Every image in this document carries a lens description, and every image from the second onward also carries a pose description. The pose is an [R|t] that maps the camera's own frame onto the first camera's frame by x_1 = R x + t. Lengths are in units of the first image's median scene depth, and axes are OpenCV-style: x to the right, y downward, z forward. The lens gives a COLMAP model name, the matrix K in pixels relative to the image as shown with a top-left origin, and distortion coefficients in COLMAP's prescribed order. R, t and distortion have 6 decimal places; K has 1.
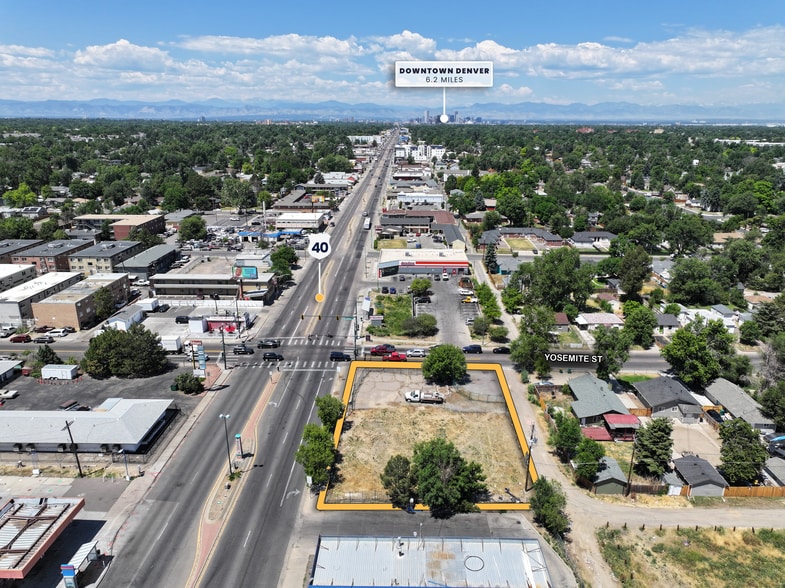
lens RADIAL K [[551.5, 0, 396.4], [0, 551.5, 292.8], [0, 0, 1]] dist [-0.003783, 0.018435]
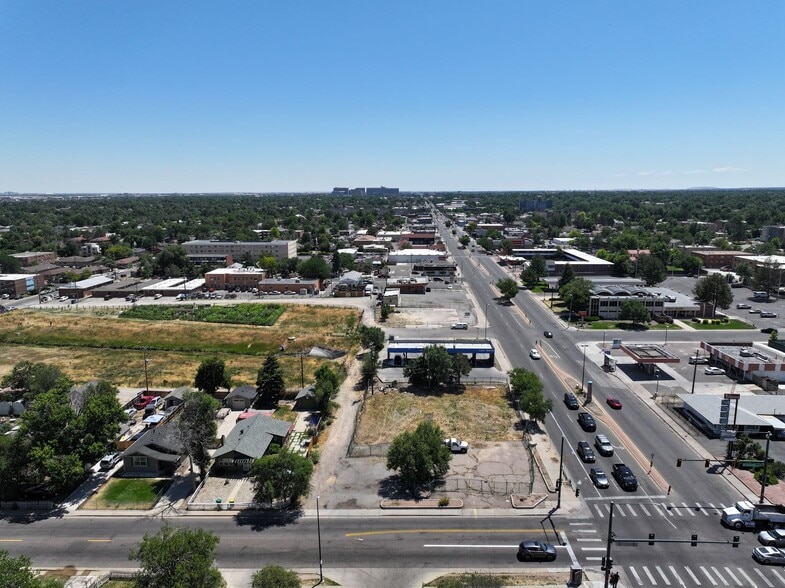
lens RADIAL K [[551.5, 0, 396.4], [0, 551.5, 292.8], [0, 0, 1]] dist [-0.003783, 0.018435]
pose [[-0.999700, 0.012267, 0.021195, 0.049584], [0.020865, 0.879780, 0.474923, -0.202752], [-0.012821, 0.475223, -0.879772, 0.765884]]
